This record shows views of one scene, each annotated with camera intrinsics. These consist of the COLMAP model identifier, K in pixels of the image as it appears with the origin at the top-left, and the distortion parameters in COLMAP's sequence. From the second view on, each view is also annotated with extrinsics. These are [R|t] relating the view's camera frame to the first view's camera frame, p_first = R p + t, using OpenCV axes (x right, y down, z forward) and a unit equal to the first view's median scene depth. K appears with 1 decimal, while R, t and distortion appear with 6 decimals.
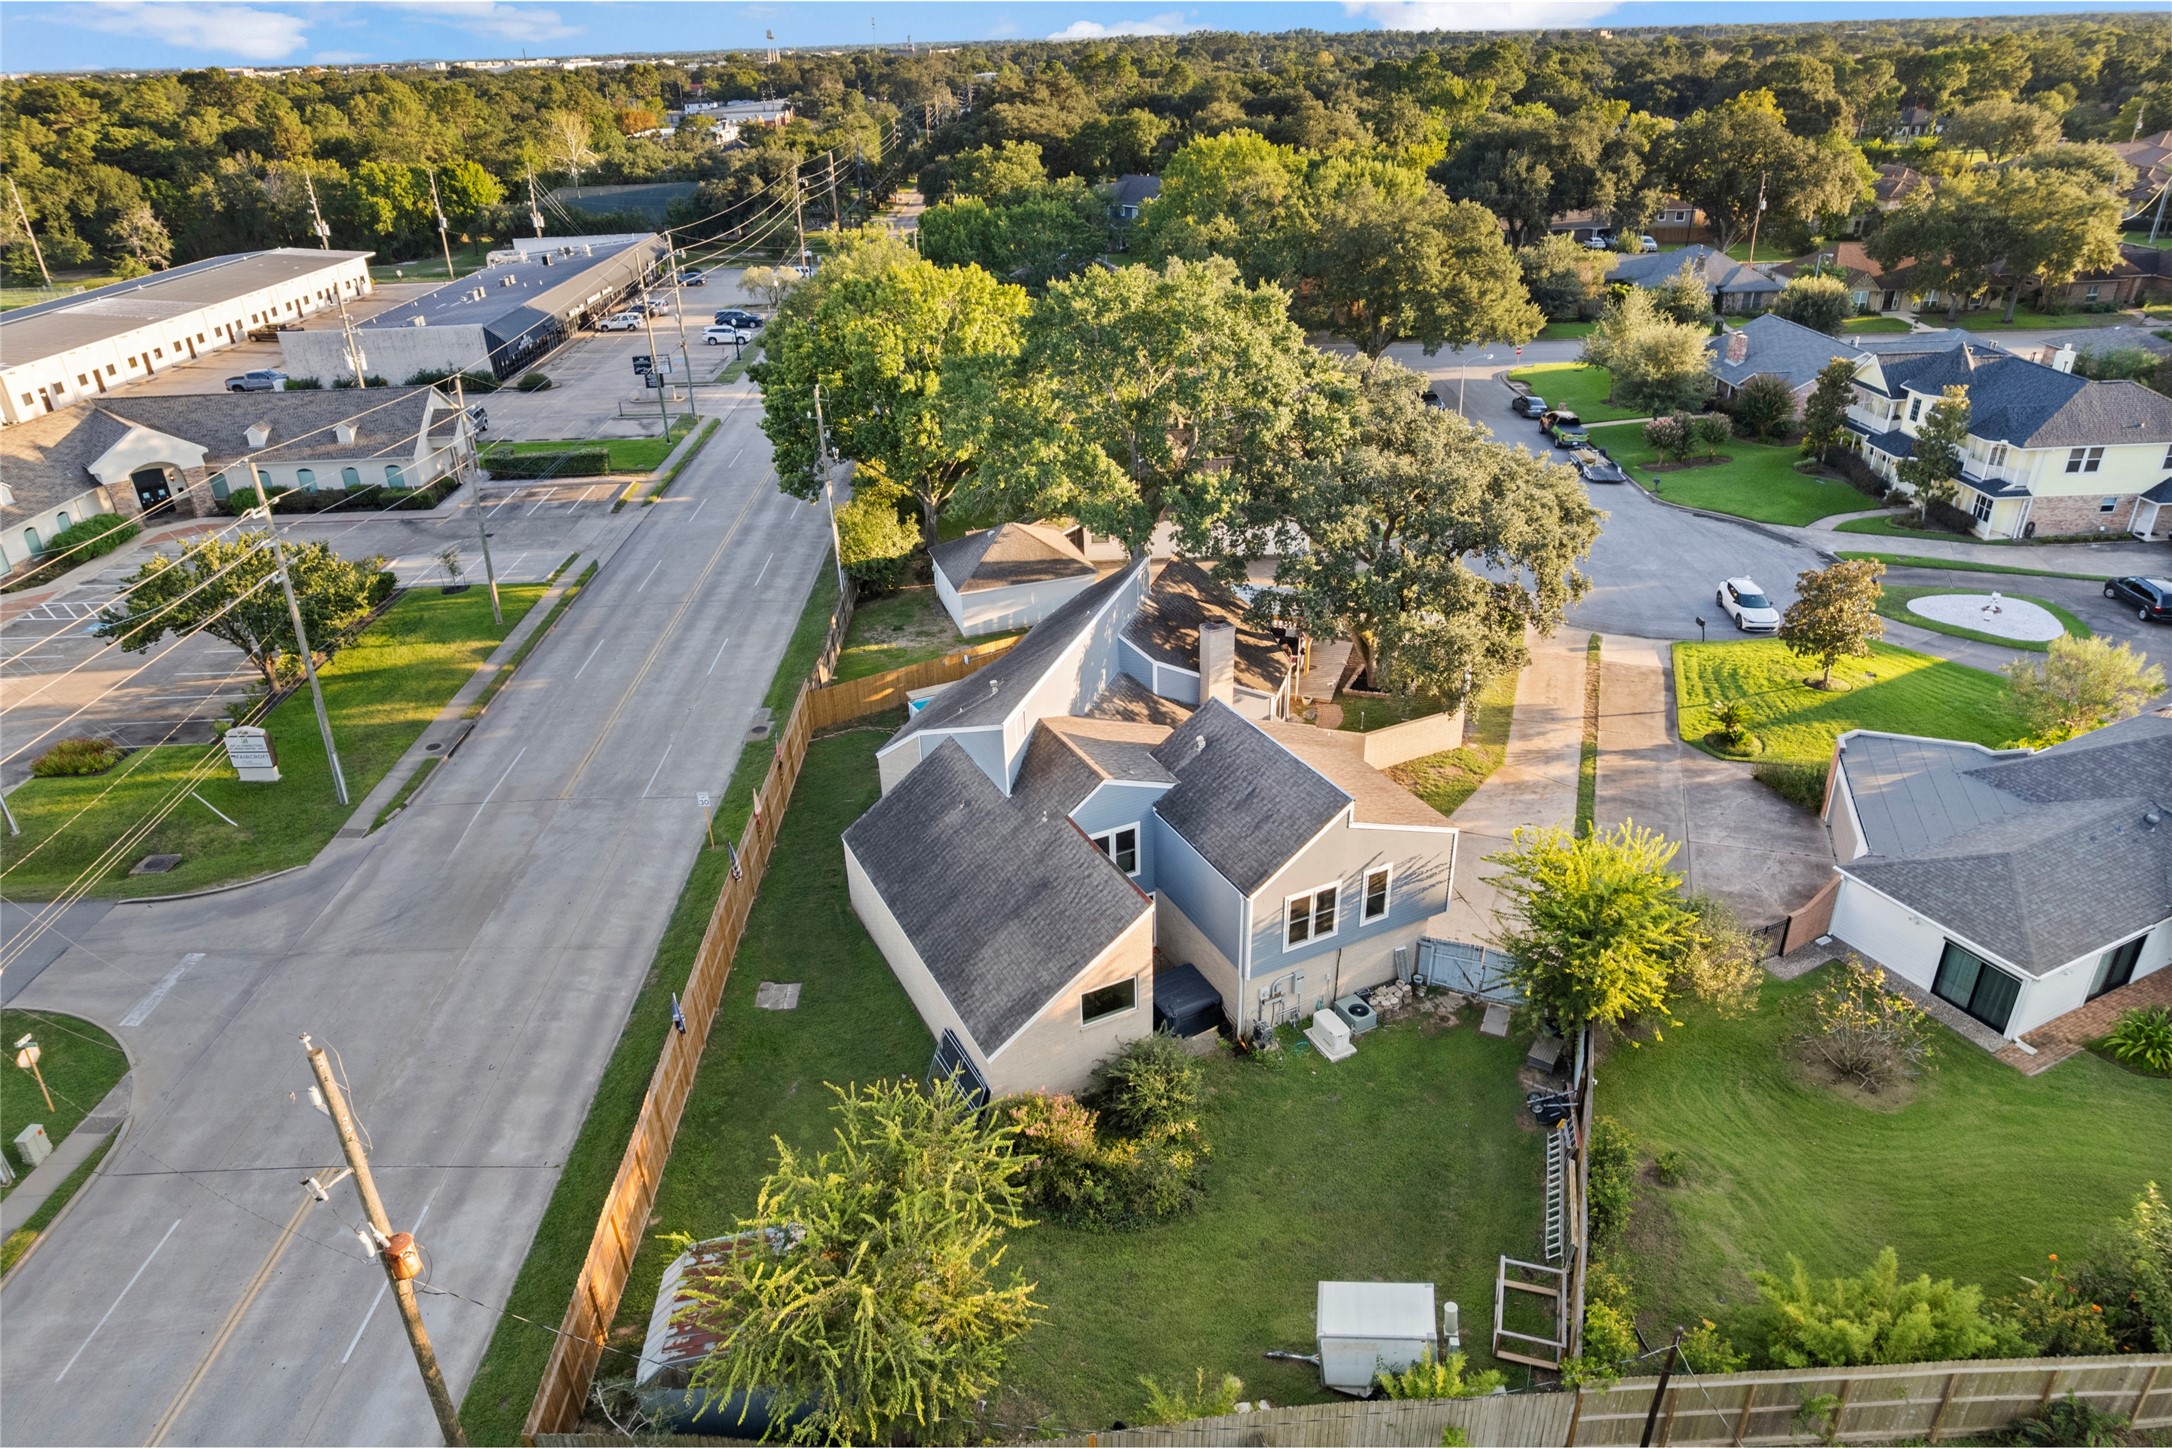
lens RADIAL K [[1359.7, 0, 1082.7], [0, 1359.7, 692.8], [0, 0, 1]] dist [-0.089614, 0.071851]
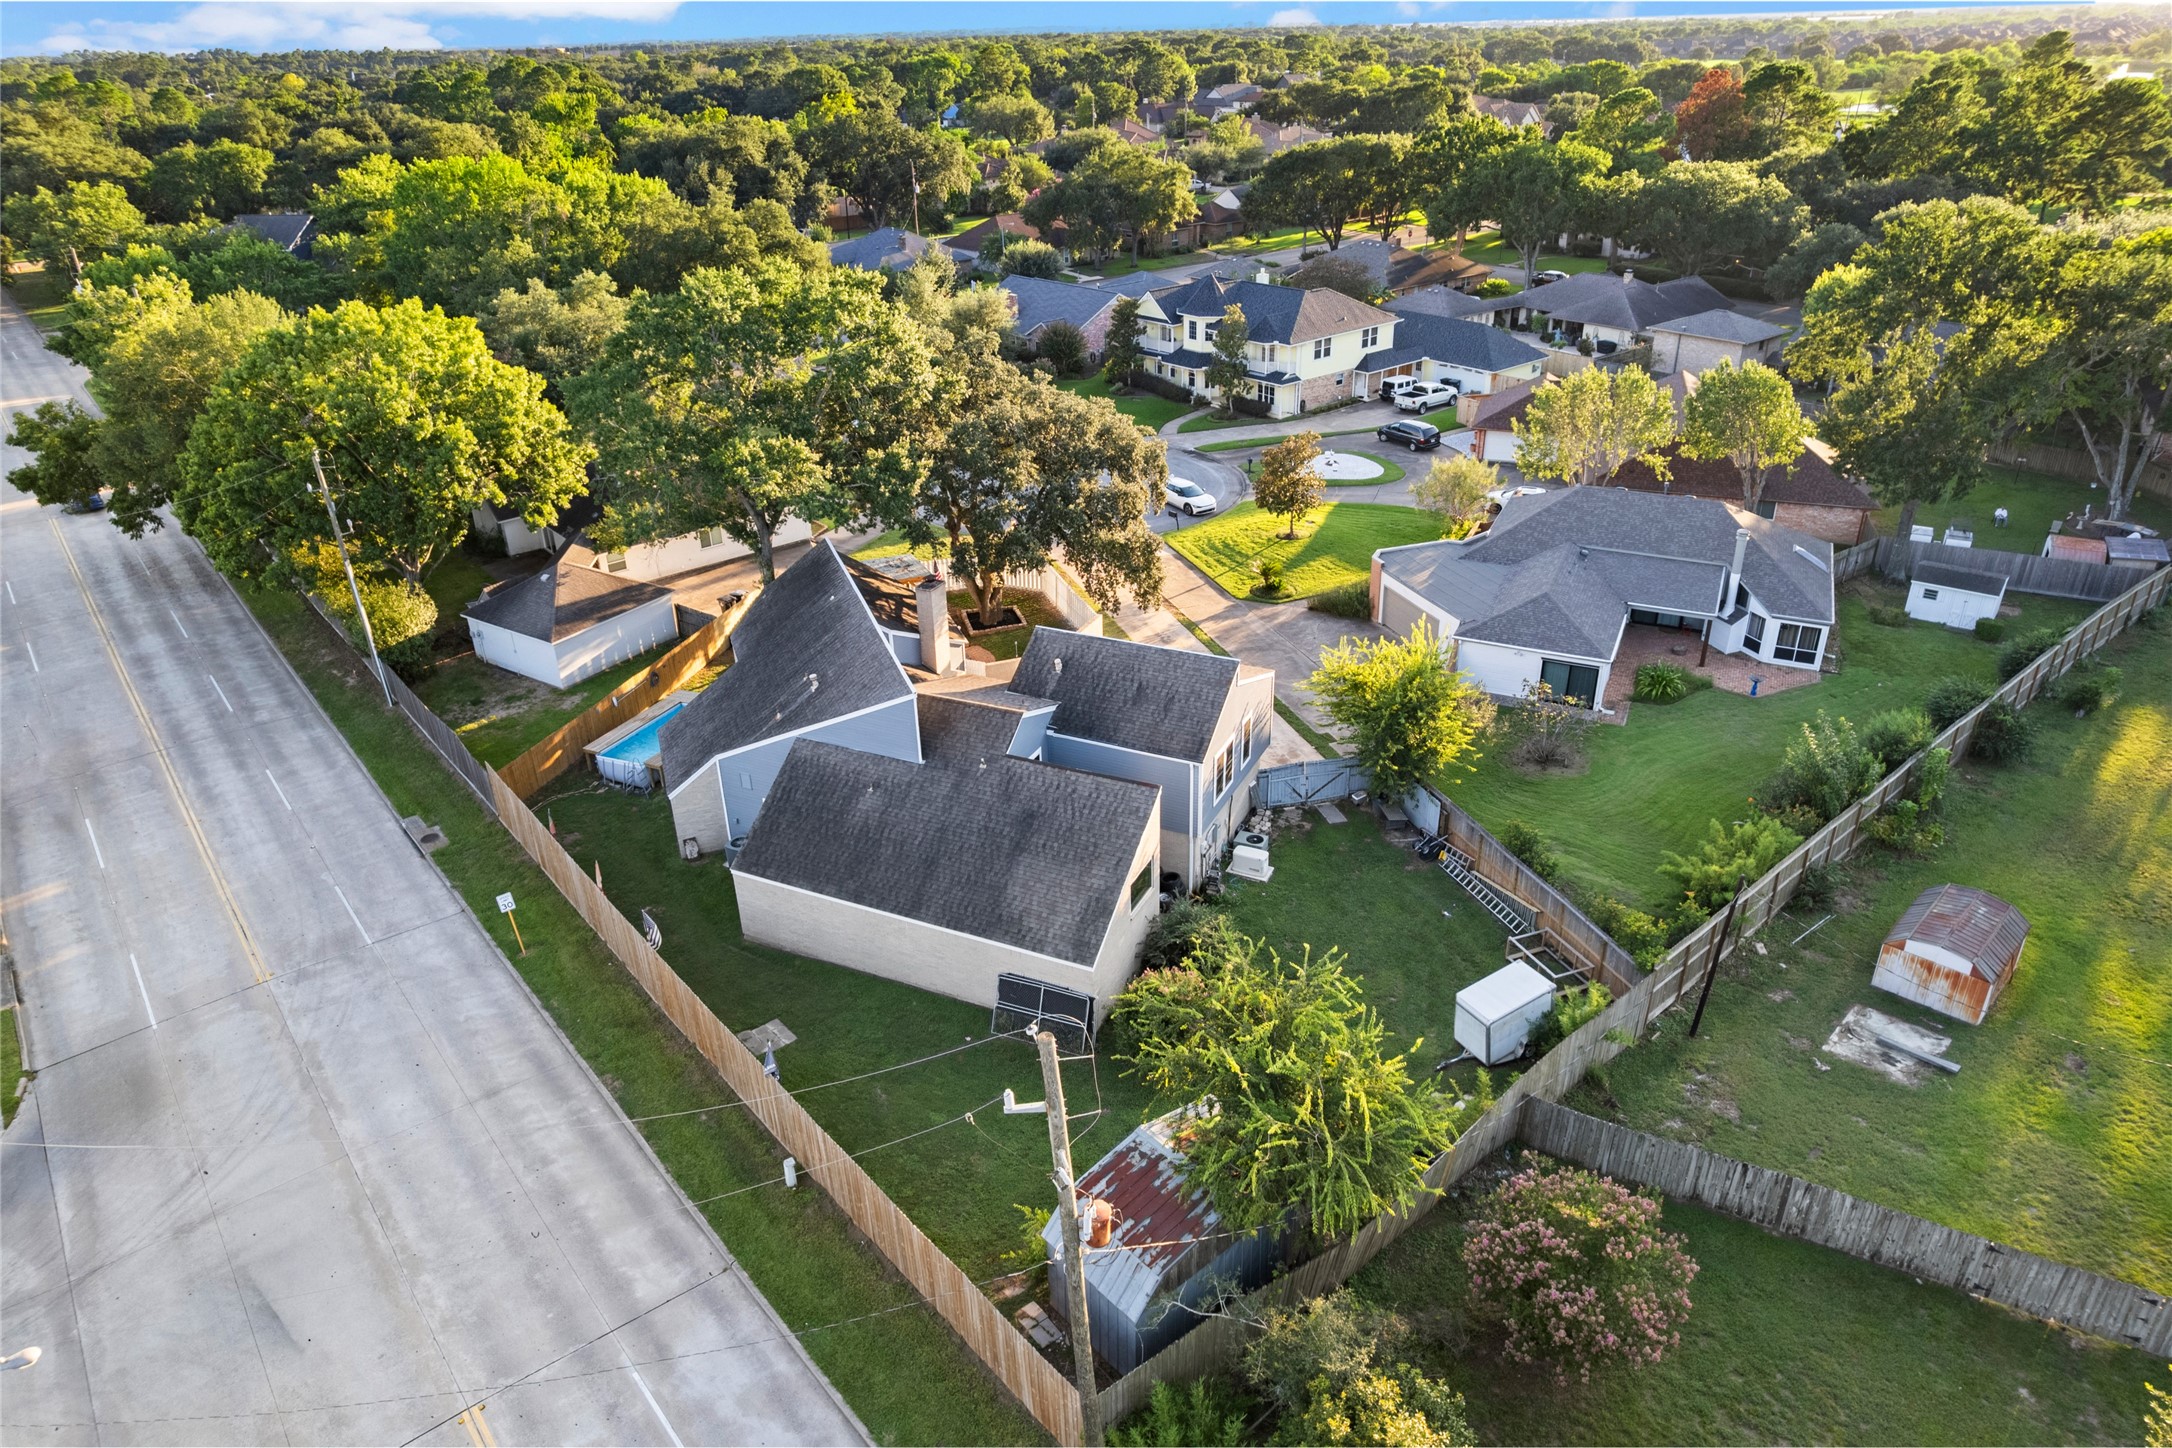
lens RADIAL K [[1359.7, 0, 1082.7], [0, 1359.7, 692.8], [0, 0, 1]] dist [-0.089614, 0.071851]
pose [[0.787620, -0.265199, 0.556169, -0.273141], [0.270859, 0.959765, 0.074068, -0.009359], [-0.553434, 0.092306, 0.827762, 0.041842]]
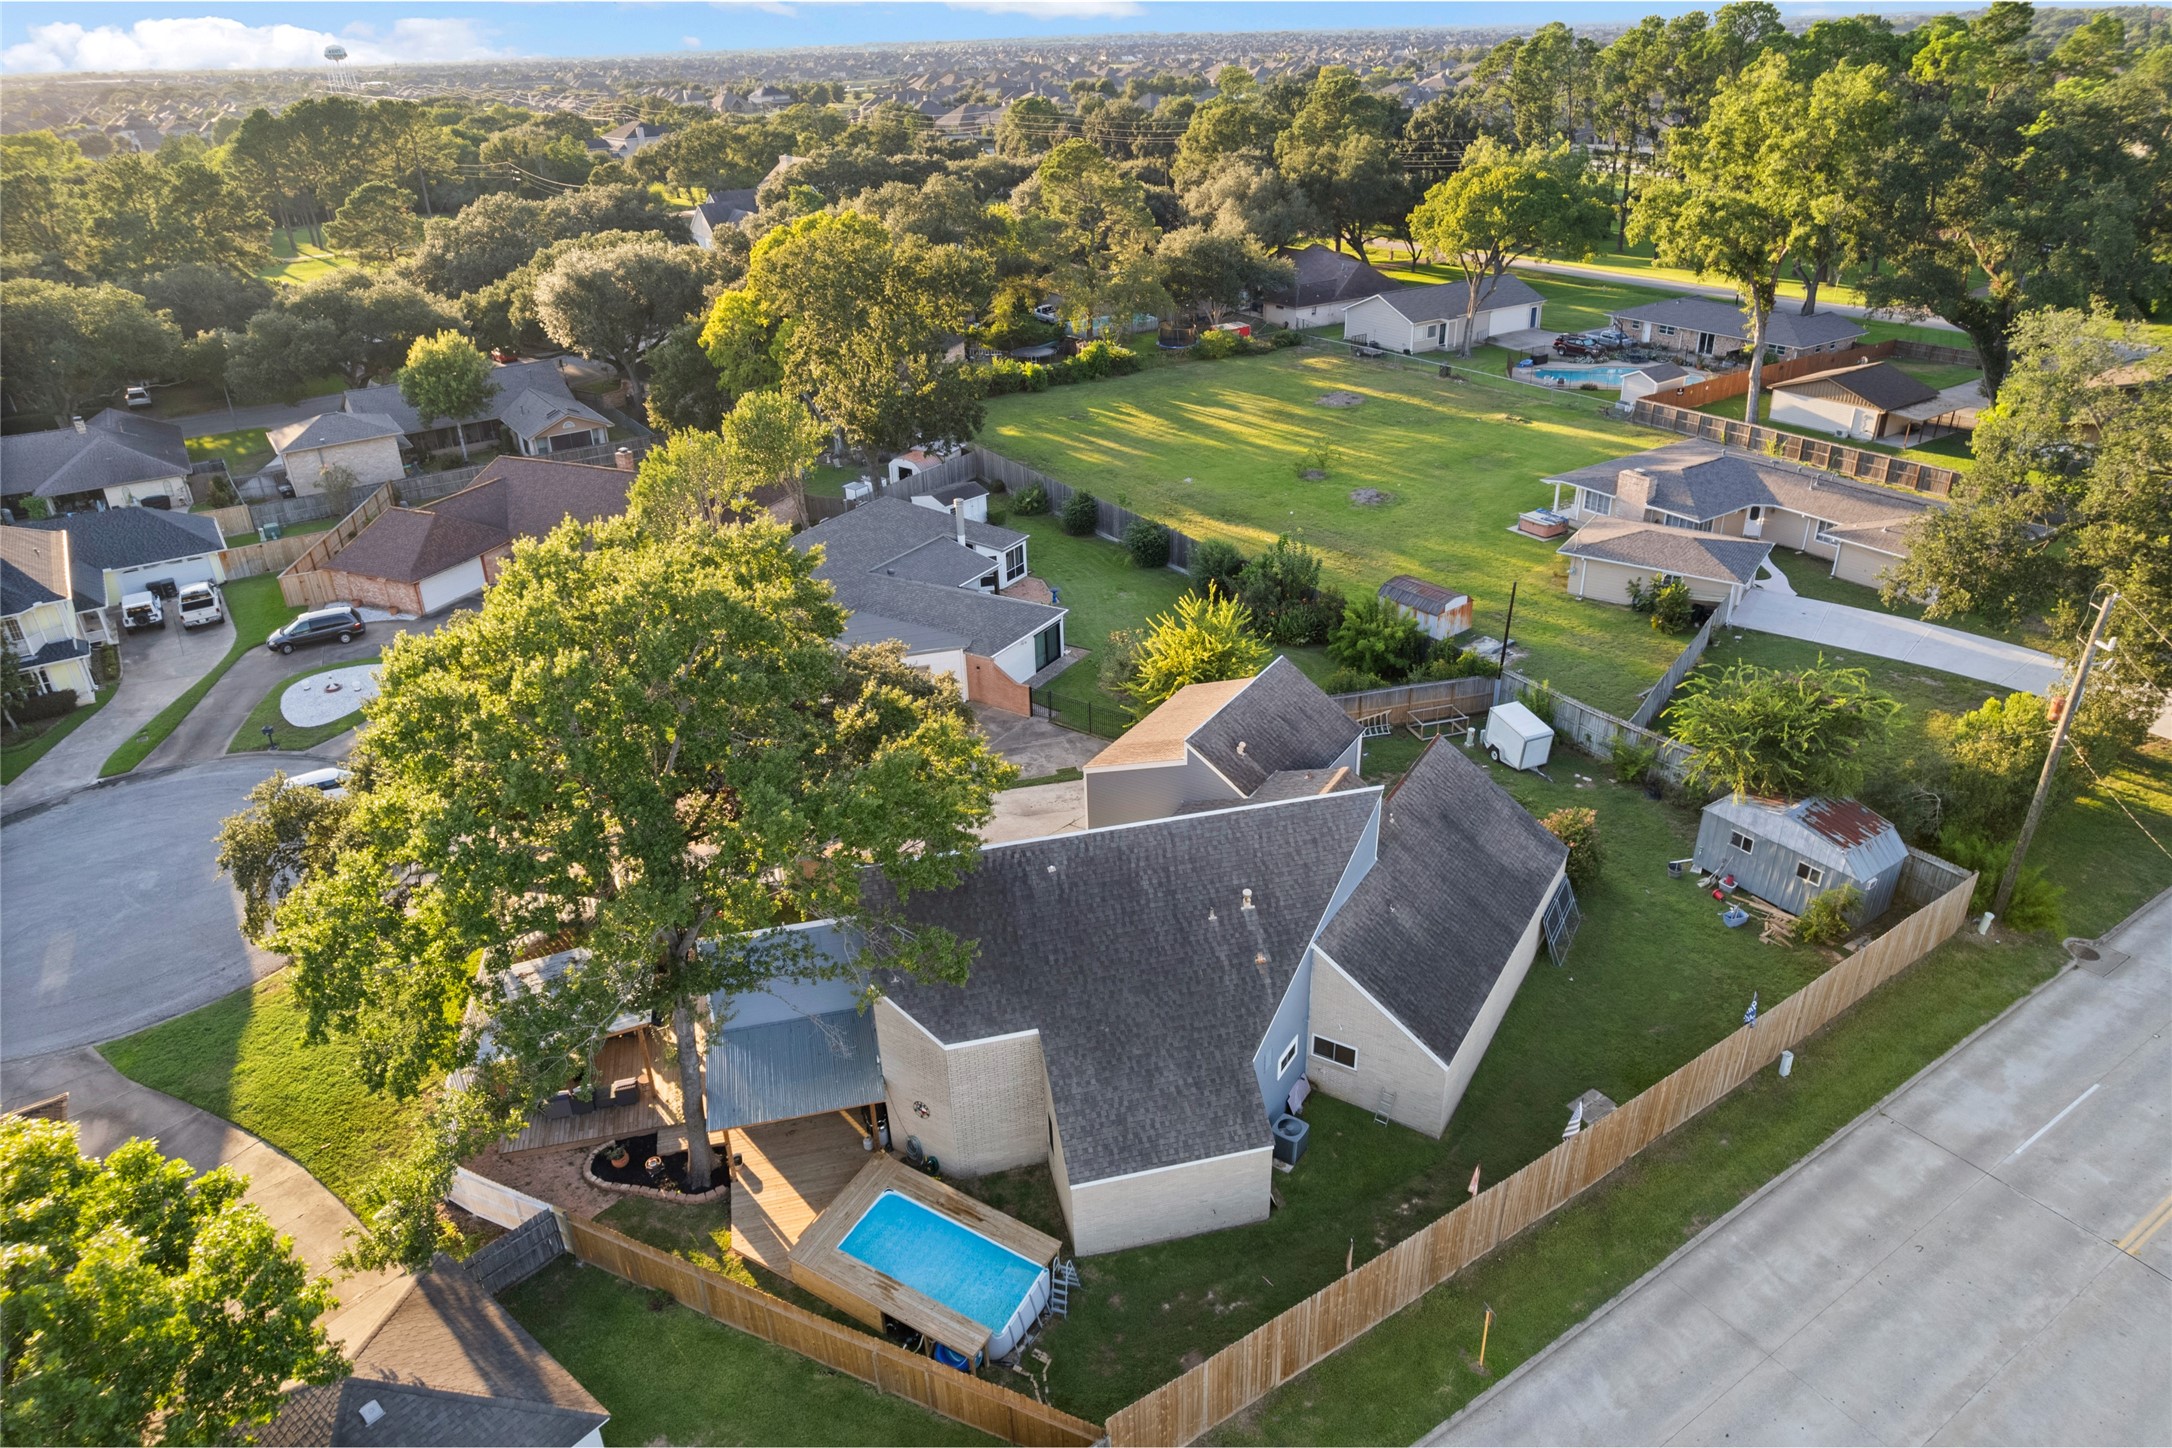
lens RADIAL K [[1345.2, 0, 1073.6], [0, 1345.2, 722.2], [0, 0, 1]] dist [-0.072741, 0.057793]
pose [[-0.502932, -0.355607, 0.787784, -0.358236], [0.420450, 0.695680, 0.582452, -0.342603], [-0.755170, 0.624158, -0.200365, 0.680103]]
